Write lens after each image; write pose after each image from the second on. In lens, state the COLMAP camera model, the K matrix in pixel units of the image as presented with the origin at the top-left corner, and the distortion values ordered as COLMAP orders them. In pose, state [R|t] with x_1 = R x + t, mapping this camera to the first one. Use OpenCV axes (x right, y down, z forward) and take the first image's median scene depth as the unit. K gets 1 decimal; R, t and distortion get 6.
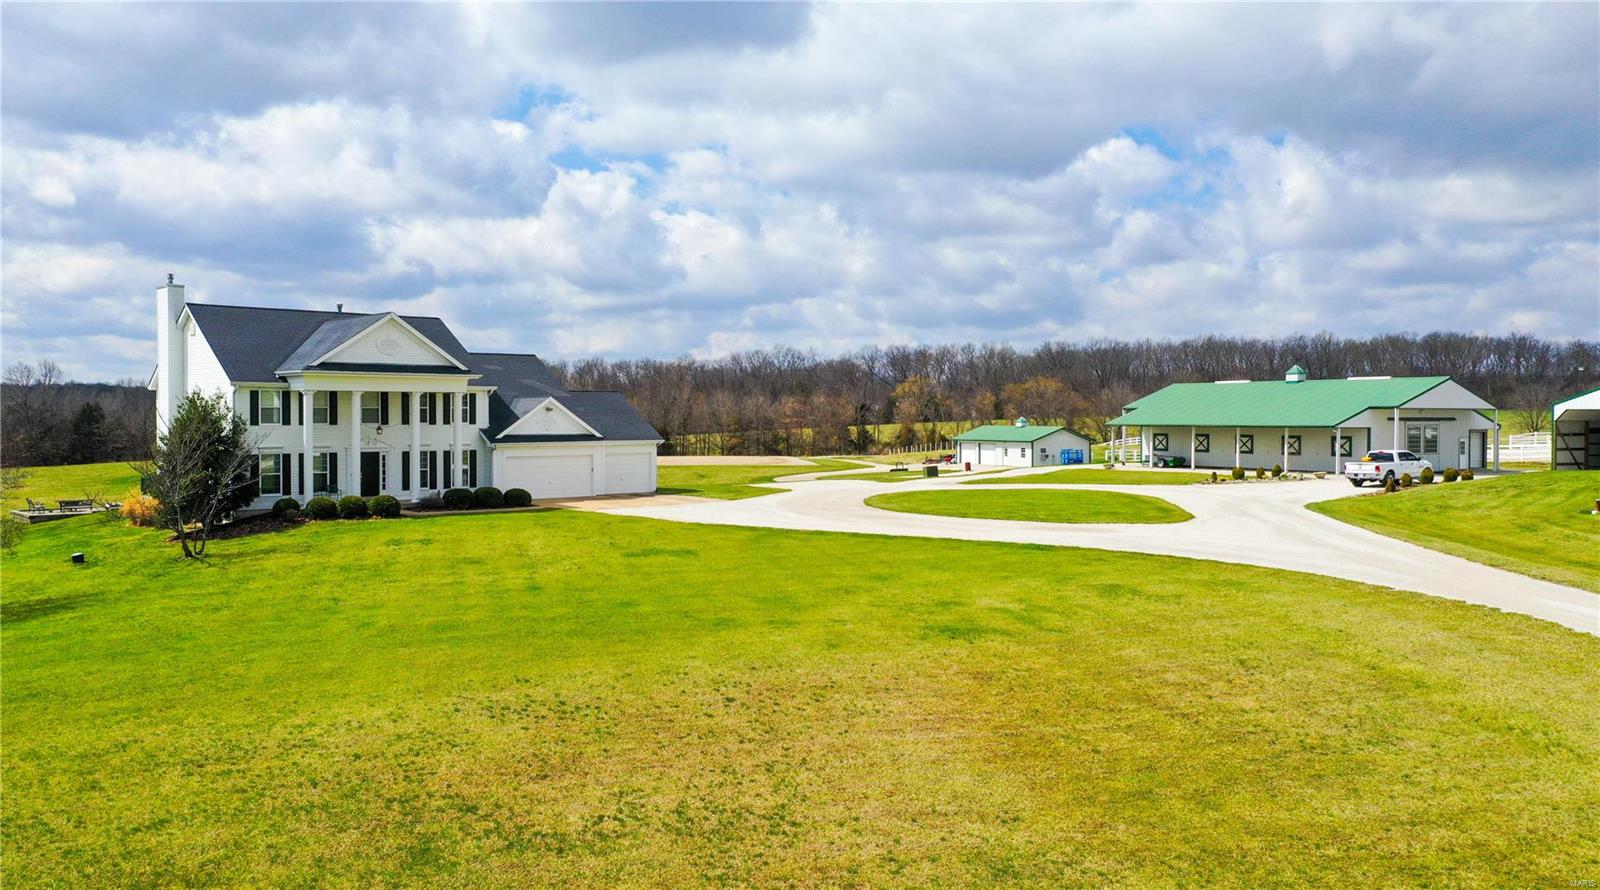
lens RADIAL K [[1341.7, 0, 800.0], [0, 1341.7, 445.0], [0, 0, 1]] dist [0.000835, 0.002621]
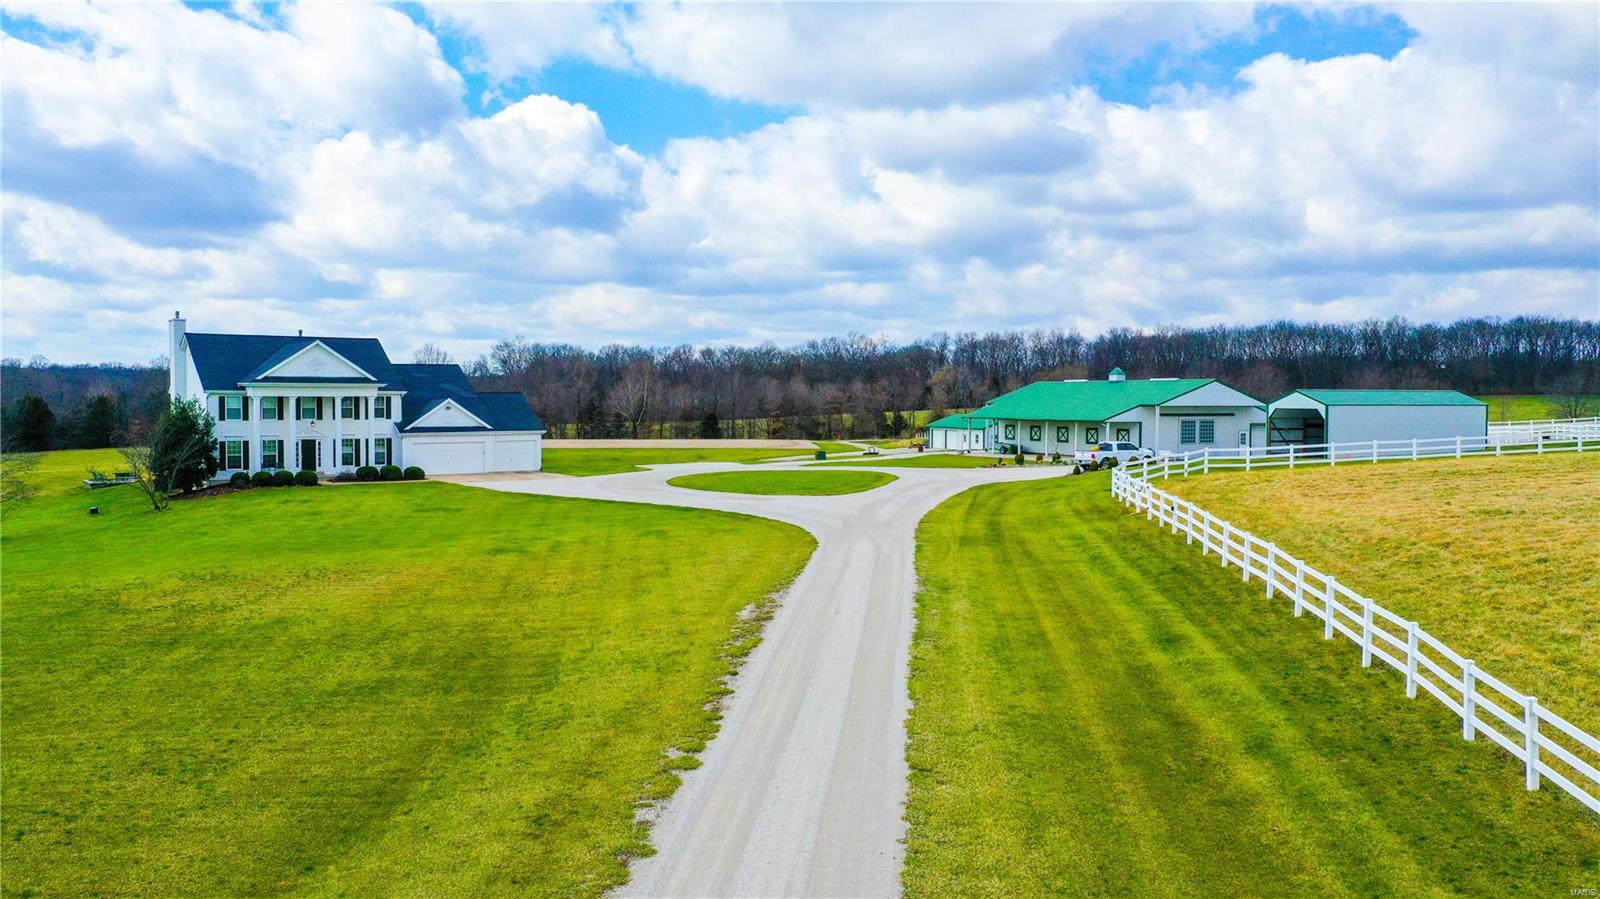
lens RADIAL K [[1382.4, 0, 800.0], [0, 1382.4, 449.5], [0, 0, 1]] dist [-0.039584, -0.007977]
pose [[0.992633, 0.005719, -0.121027, 0.342553], [-0.003599, 0.999836, 0.017727, -0.011069], [0.121108, -0.017161, 0.992491, -0.335447]]
